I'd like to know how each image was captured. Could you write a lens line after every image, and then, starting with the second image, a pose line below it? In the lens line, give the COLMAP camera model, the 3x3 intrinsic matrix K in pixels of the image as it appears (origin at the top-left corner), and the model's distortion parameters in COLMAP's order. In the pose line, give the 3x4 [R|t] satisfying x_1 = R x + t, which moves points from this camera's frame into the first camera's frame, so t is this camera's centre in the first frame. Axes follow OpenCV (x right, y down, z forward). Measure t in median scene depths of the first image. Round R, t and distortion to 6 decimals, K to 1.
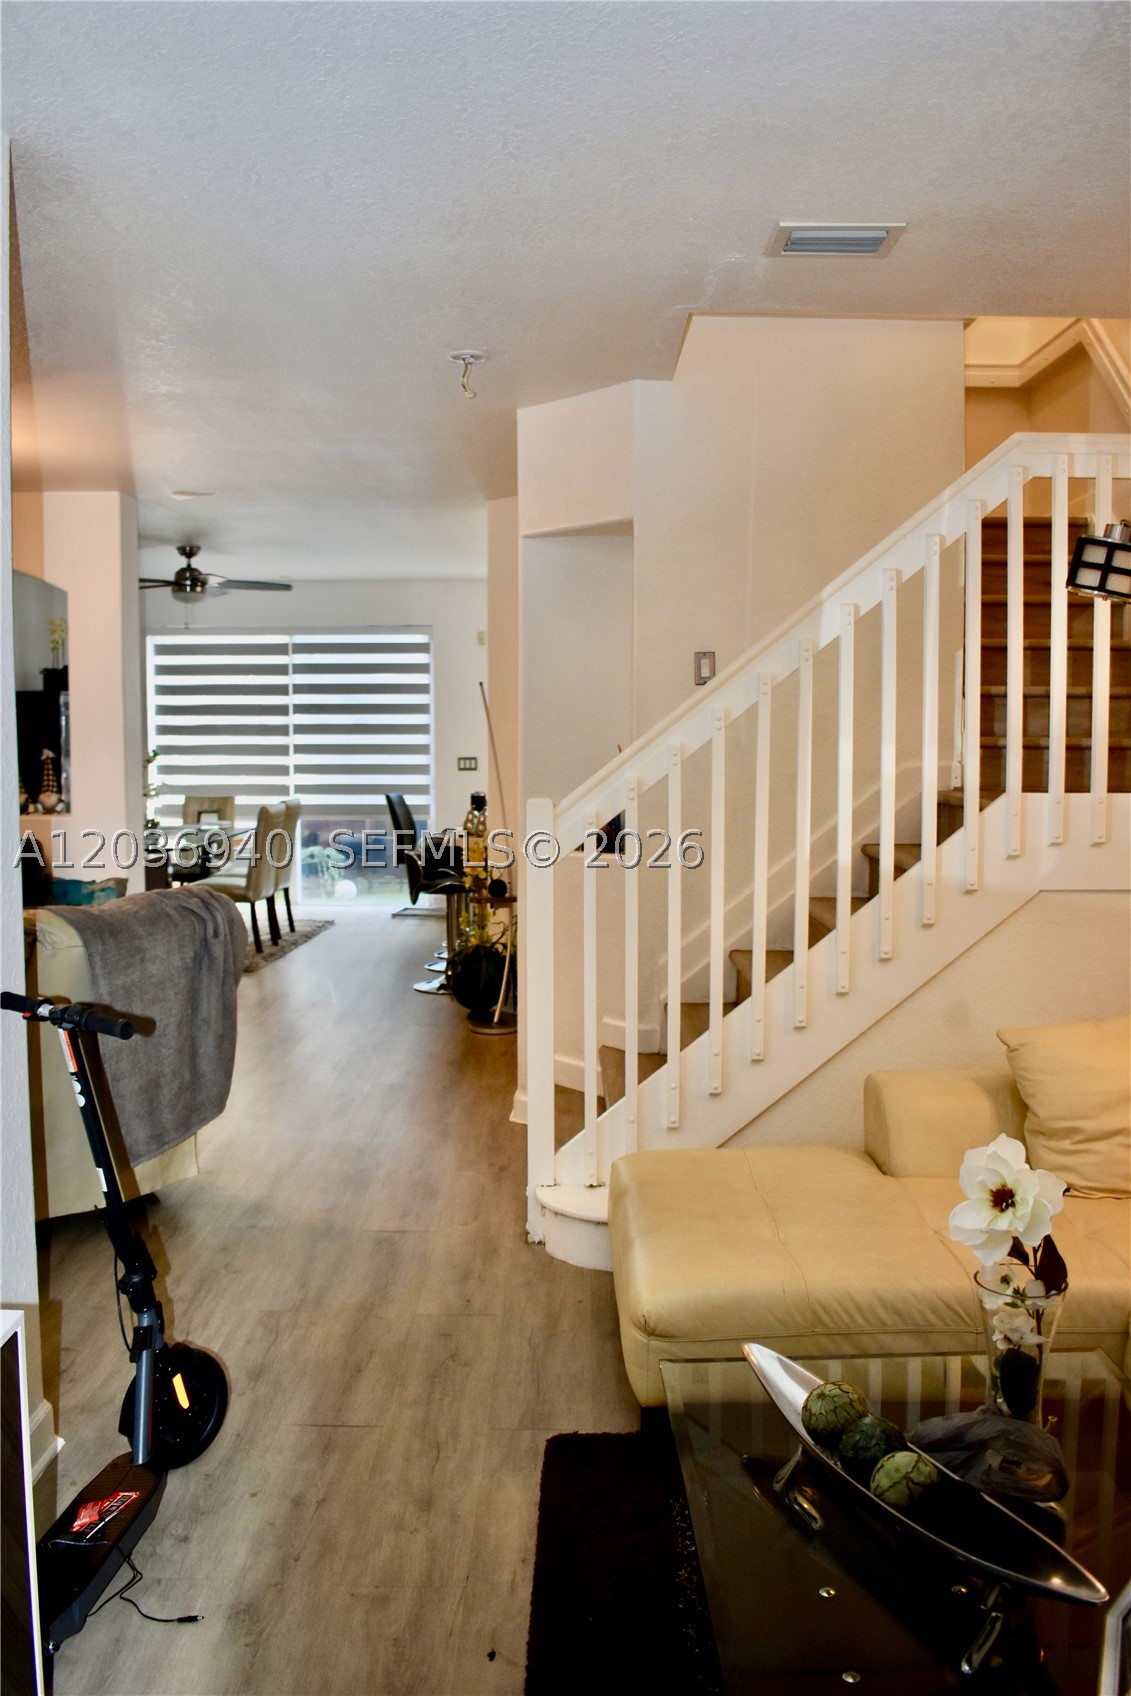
lens RADIAL K [[1451.6, 0, 557.0], [0, 1451.6, 844.1], [0, 0, 1]] dist [-0.090543, 0.006647]
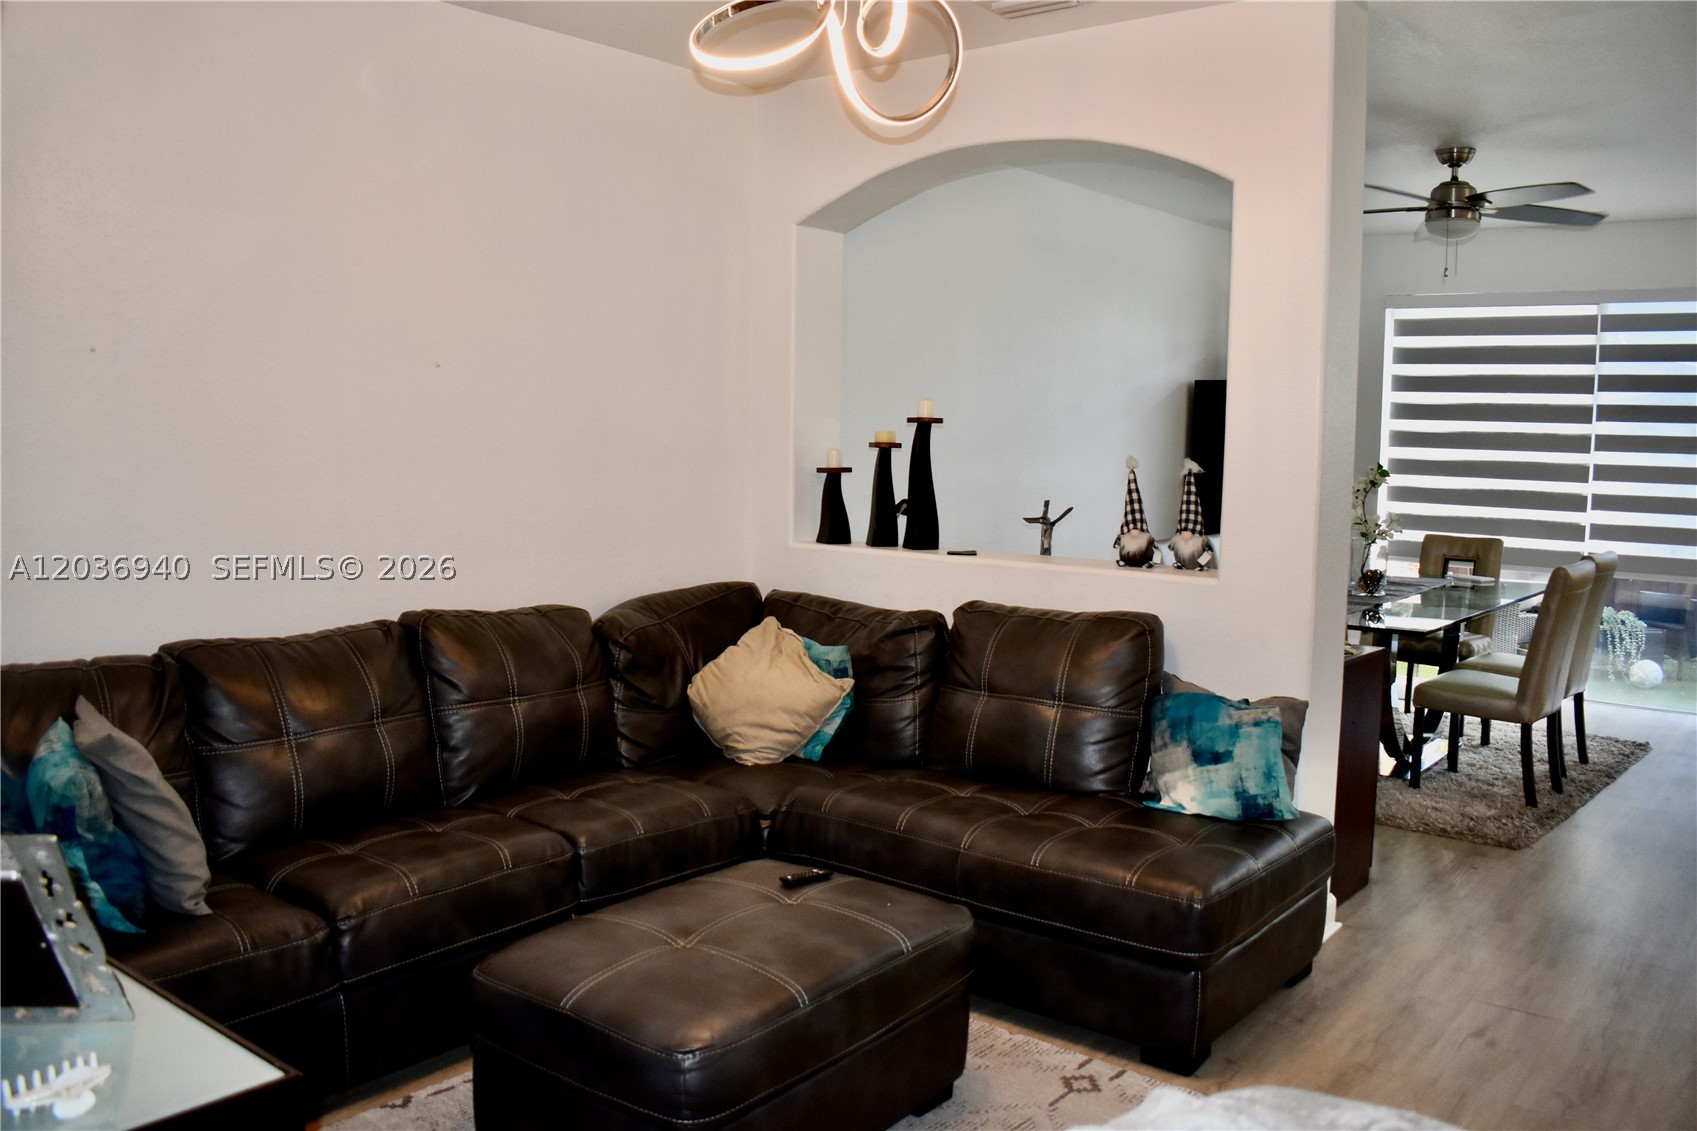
lens RADIAL K [[1368.7, 0, 852.7], [0, 1368.7, 553.0], [0, 0, 1]] dist [-0.091387, 0.013161]
pose [[0.793417, 0.068882, -0.604768, -0.162842], [-0.067493, 0.997405, 0.025055, -0.041957], [0.604925, 0.020938, 0.796007, 0.614319]]
